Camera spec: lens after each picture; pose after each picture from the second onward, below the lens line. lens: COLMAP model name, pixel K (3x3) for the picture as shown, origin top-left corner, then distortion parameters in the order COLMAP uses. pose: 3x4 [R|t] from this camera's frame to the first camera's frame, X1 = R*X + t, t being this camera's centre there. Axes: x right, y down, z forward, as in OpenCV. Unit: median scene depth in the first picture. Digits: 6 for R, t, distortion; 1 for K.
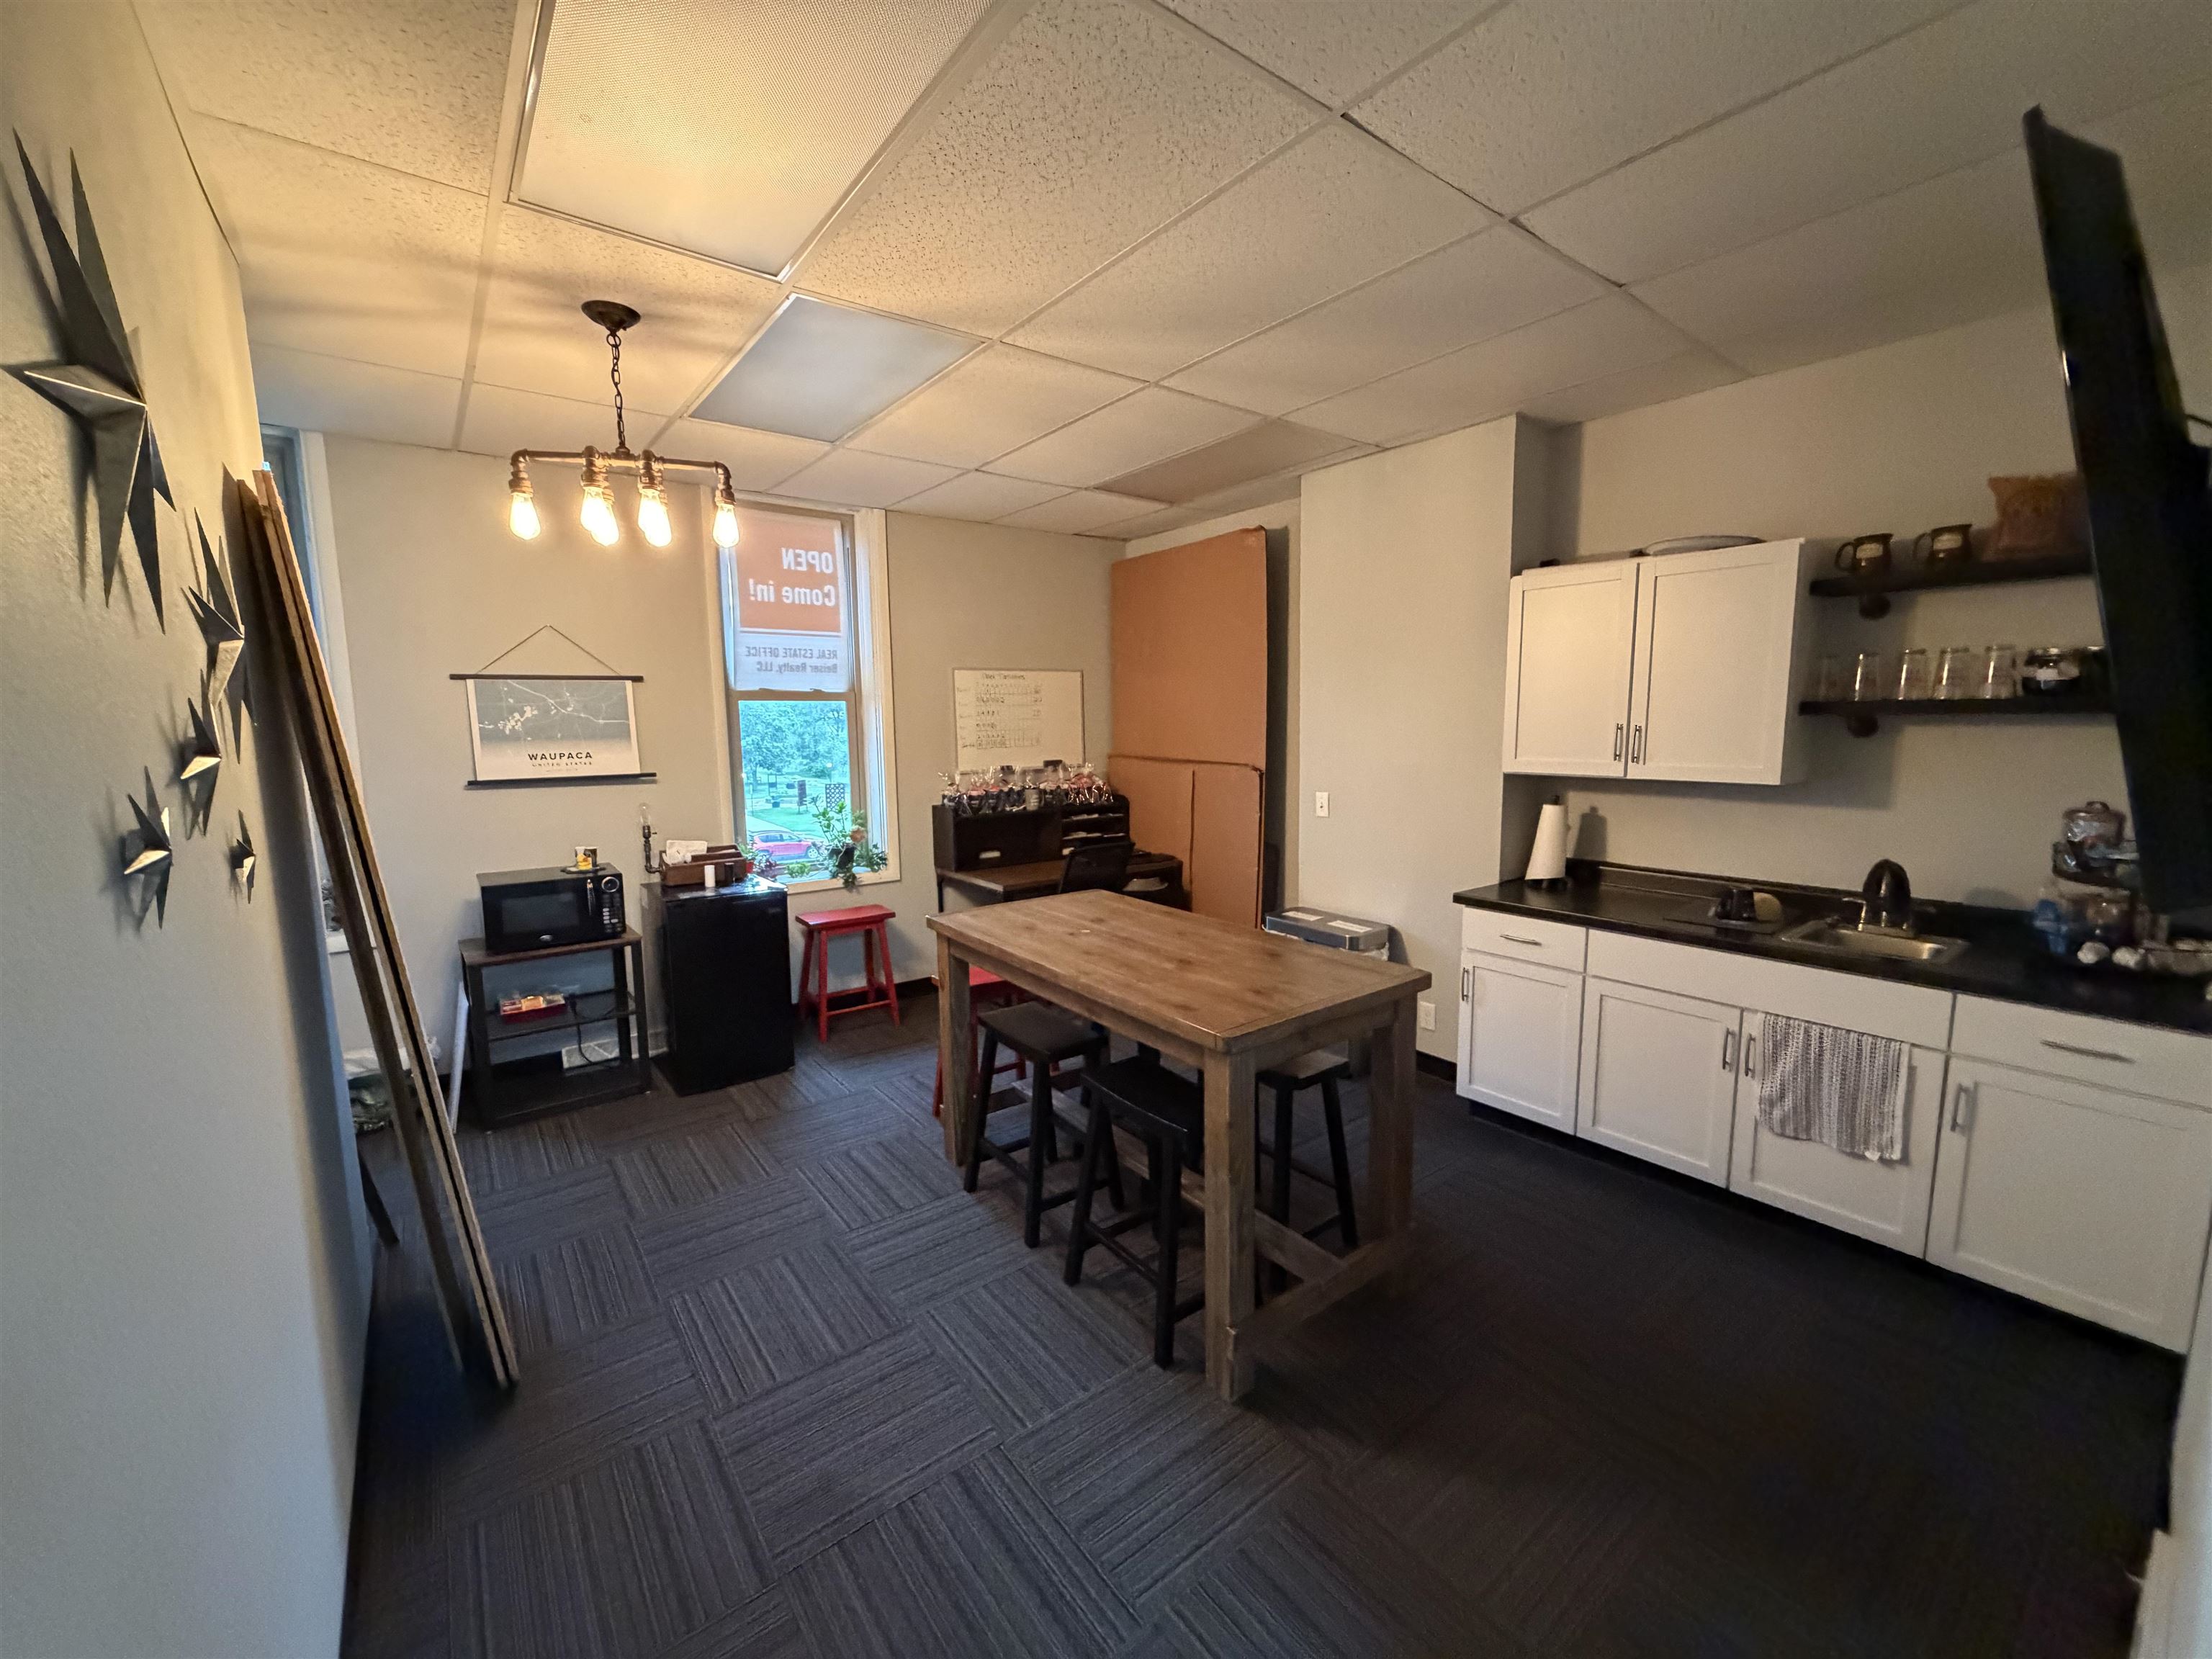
lens RADIAL K [[882.6, 0, 1100.6], [0, 882.6, 827.0], [0, 0, 1]] dist [-0.002892, -0.000658]
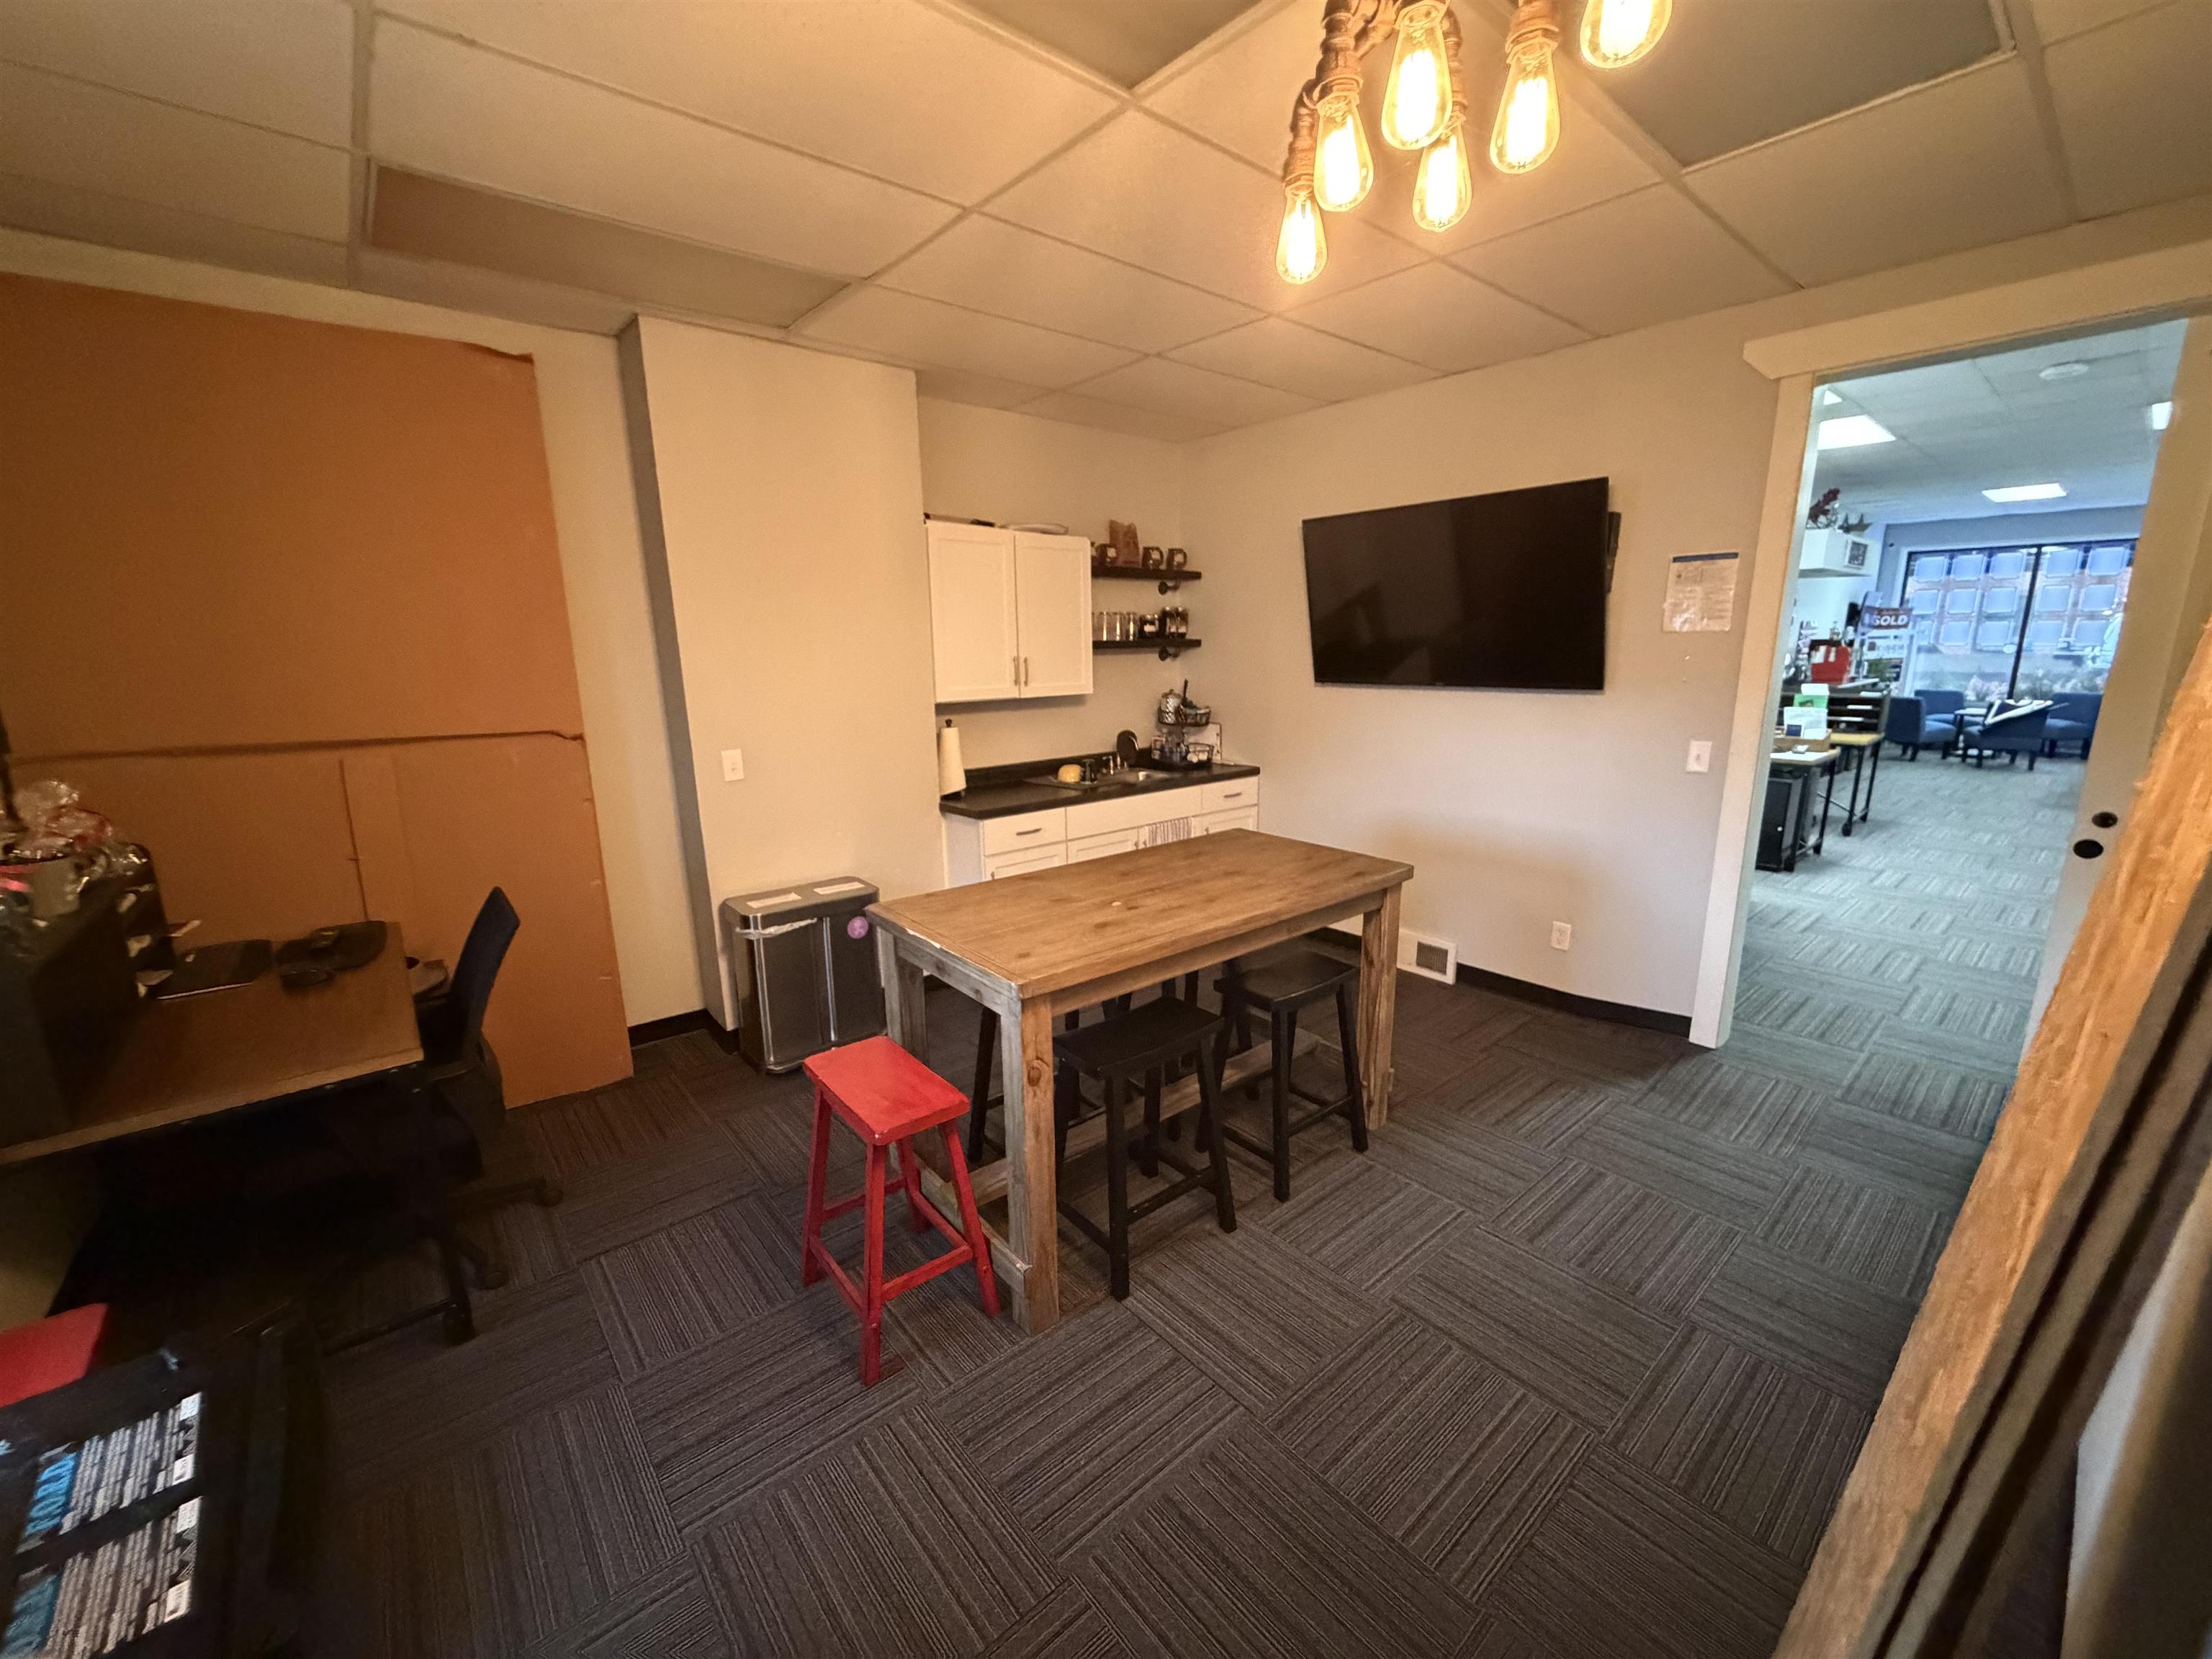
lens RADIAL K [[882.6, 0, 1099.7], [0, 882.6, 831.4], [0, 0, 1]] dist [-0.002892, -0.000658]
pose [[-0.050098, -0.196445, 0.979234, -0.889344], [0.138101, 0.969684, 0.201594, -0.130644], [-0.989150, 0.145333, -0.021450, 1.093308]]
